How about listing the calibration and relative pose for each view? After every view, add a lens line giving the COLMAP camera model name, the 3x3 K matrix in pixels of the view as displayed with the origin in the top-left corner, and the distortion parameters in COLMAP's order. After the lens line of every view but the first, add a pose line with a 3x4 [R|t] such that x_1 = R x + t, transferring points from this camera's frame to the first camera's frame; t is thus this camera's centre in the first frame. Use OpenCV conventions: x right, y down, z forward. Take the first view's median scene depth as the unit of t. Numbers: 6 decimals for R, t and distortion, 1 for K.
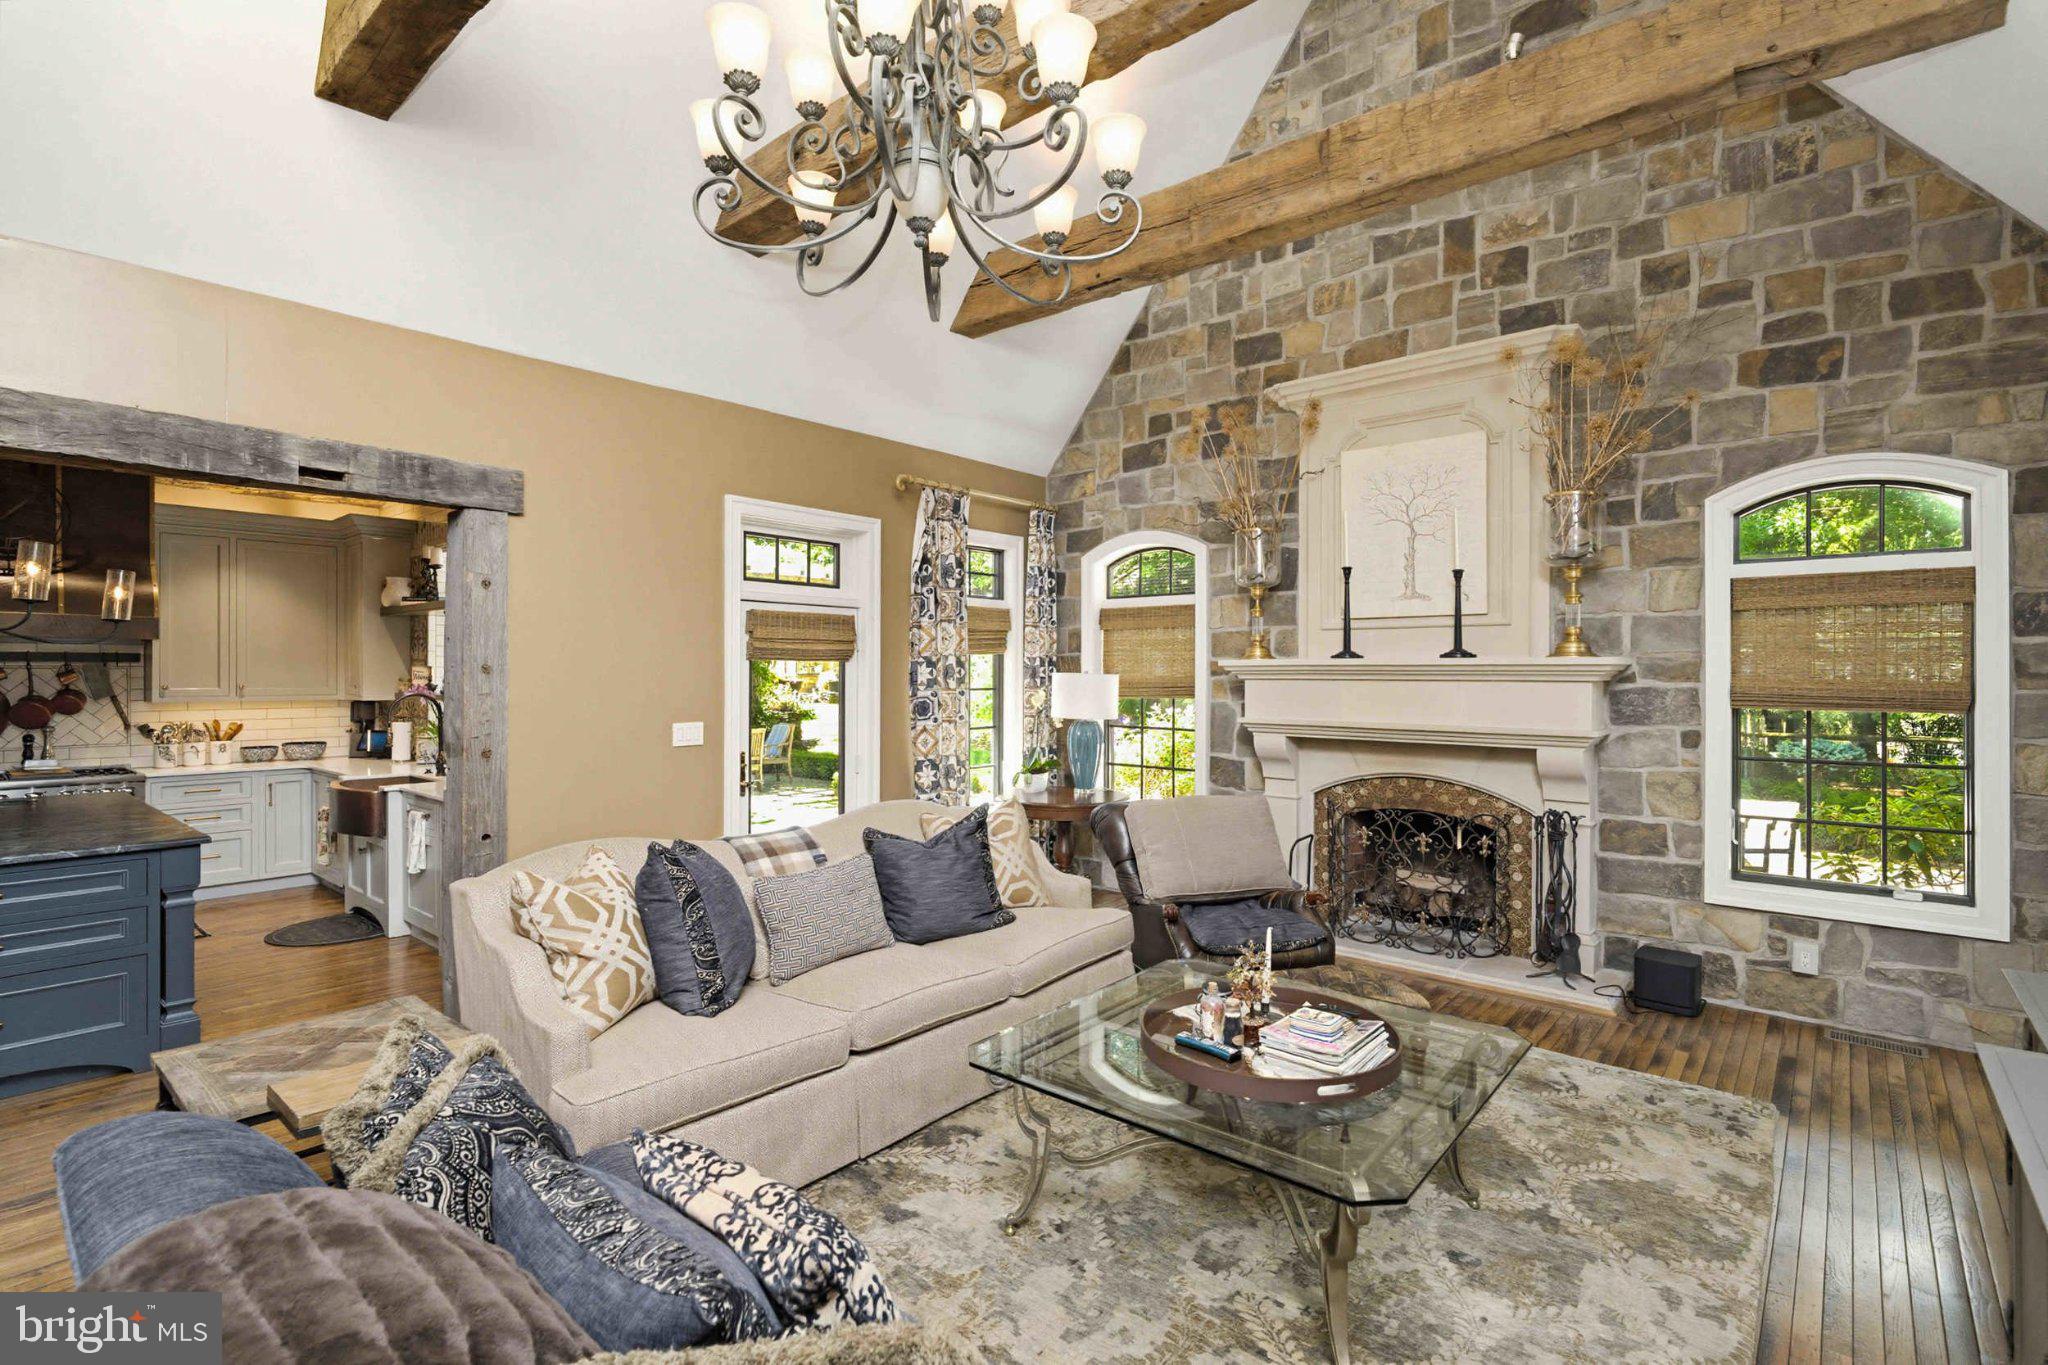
lens RADIAL K [[950.6, 0, 1024.0], [0, 950.6, 682.5], [0, 0, 1]] dist [-0.004537, -0.001128]
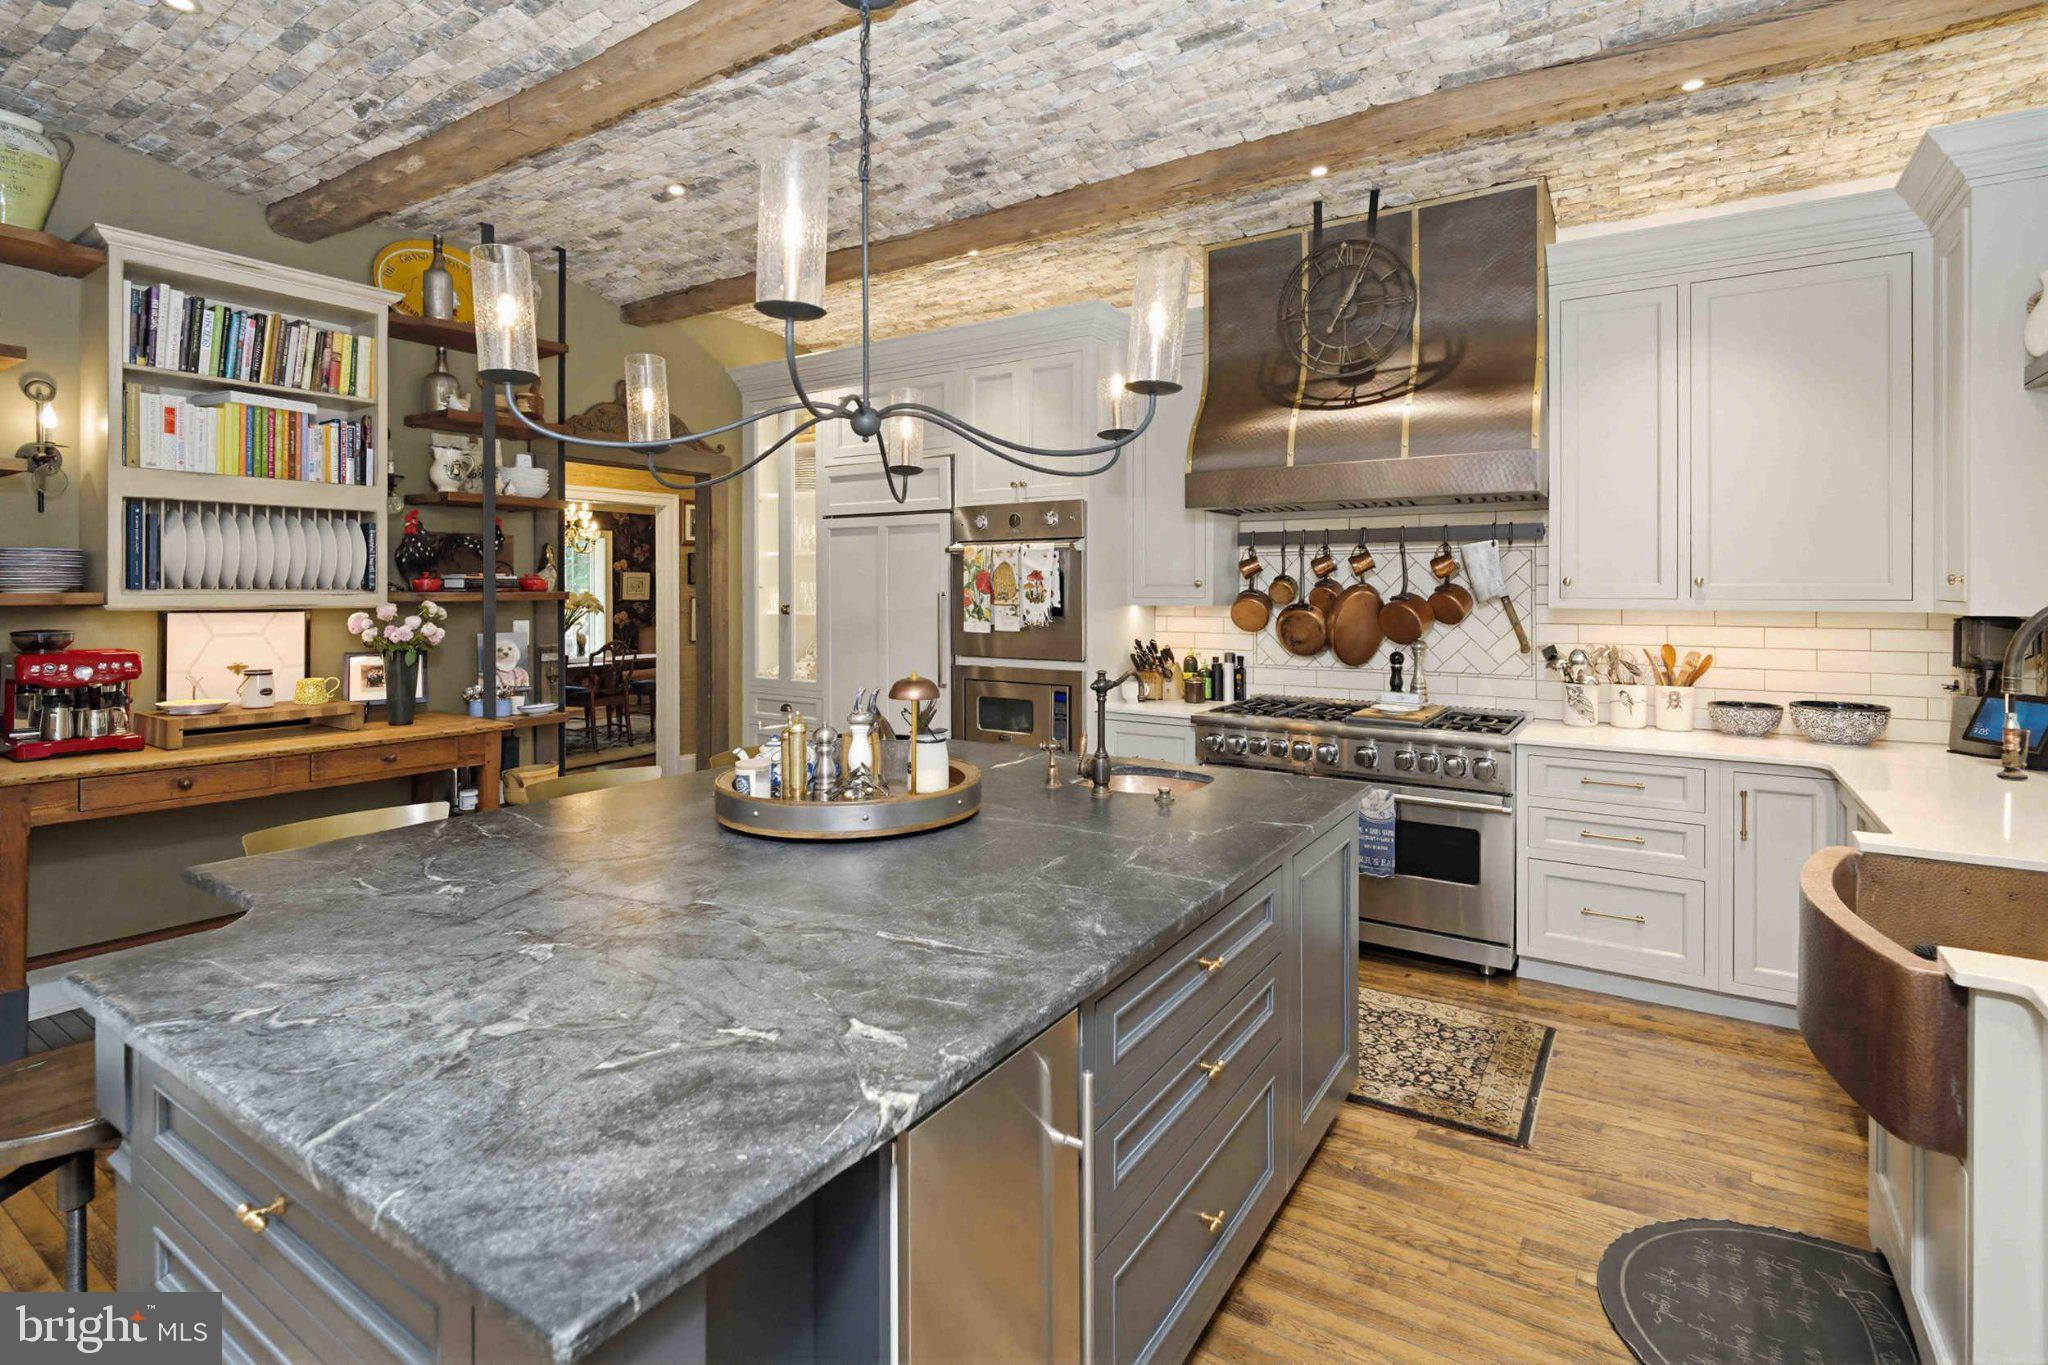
lens RADIAL K [[991.2, 0, 1027.0], [0, 991.2, 585.0], [0, 0, 1]] dist [-0.002915, -0.000617]
pose [[0.137322, 0.003057, -0.990522, -0.361161], [-0.004102, 0.999988, 0.002517, 0.006312], [0.990518, 0.003717, 0.137333, 0.578638]]
